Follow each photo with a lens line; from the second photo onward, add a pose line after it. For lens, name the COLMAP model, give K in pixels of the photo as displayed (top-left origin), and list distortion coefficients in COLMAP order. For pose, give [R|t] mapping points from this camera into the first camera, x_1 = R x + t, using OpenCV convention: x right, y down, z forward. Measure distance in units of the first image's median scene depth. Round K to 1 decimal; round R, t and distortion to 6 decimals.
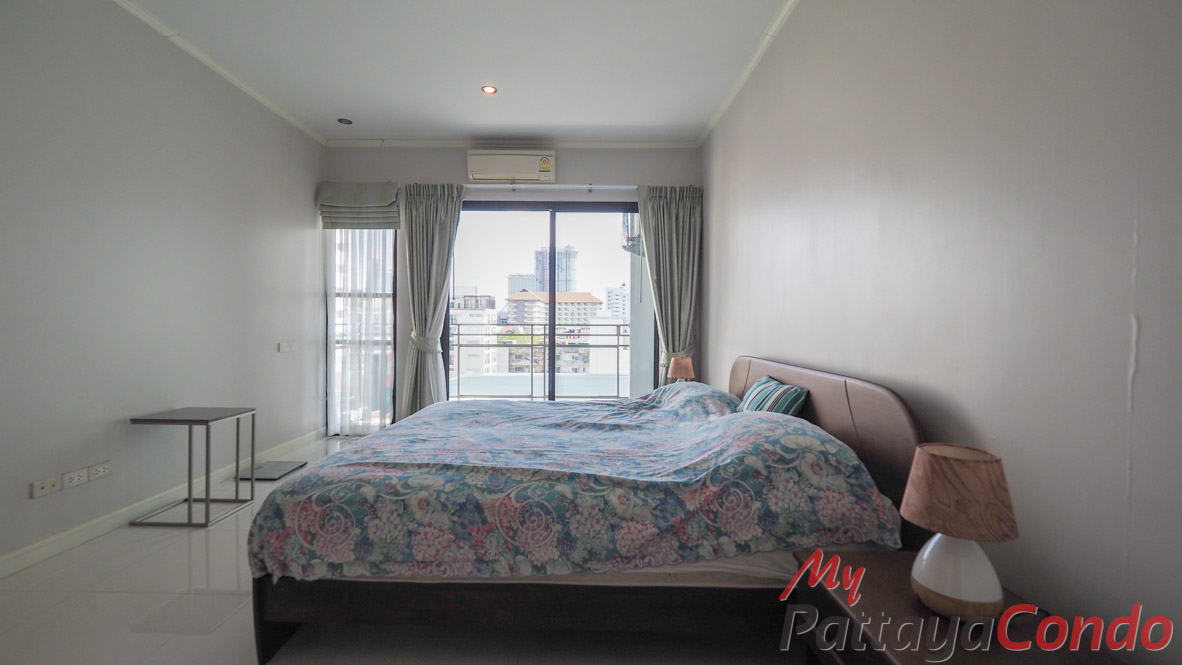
lens RADIAL K [[505.2, 0, 579.9], [0, 505.2, 330.5], [0, 0, 1]] dist [0.001713, -0.000499]
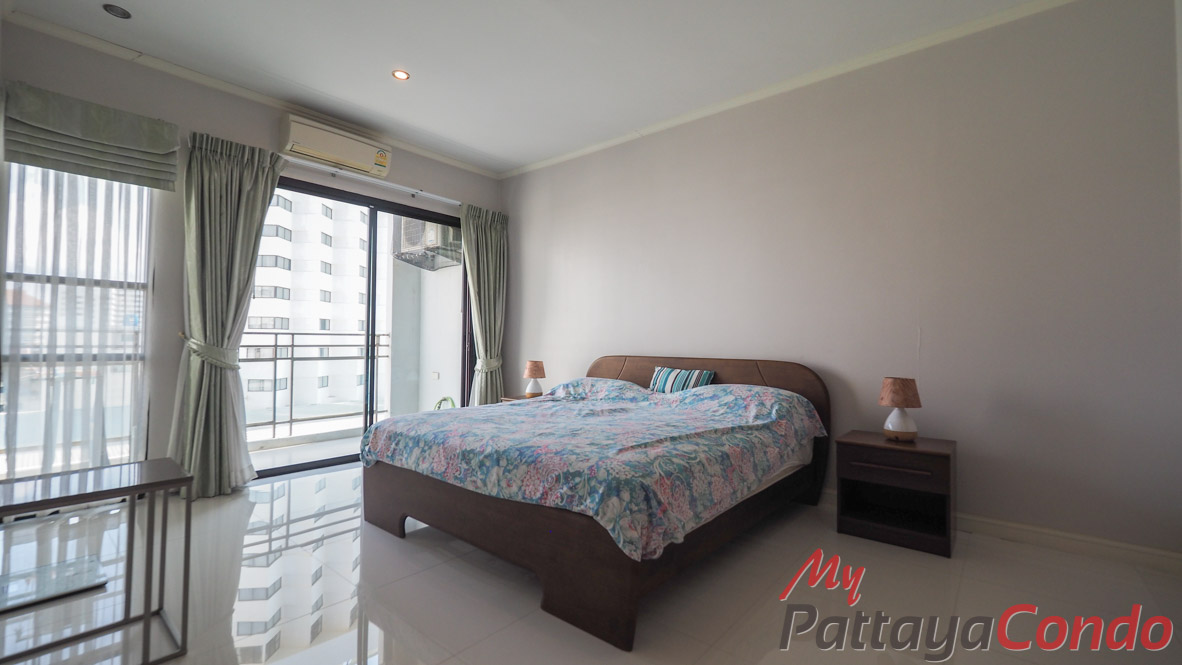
lens RADIAL K [[505.2, 0, 579.9], [0, 505.2, 330.5], [0, 0, 1]] dist [0.001713, -0.000499]
pose [[0.640427, 0.013765, 0.767896, -0.539303], [0.008533, 0.999650, -0.025035, 0.010942], [-0.767972, 0.022586, 0.640085, 0.140399]]
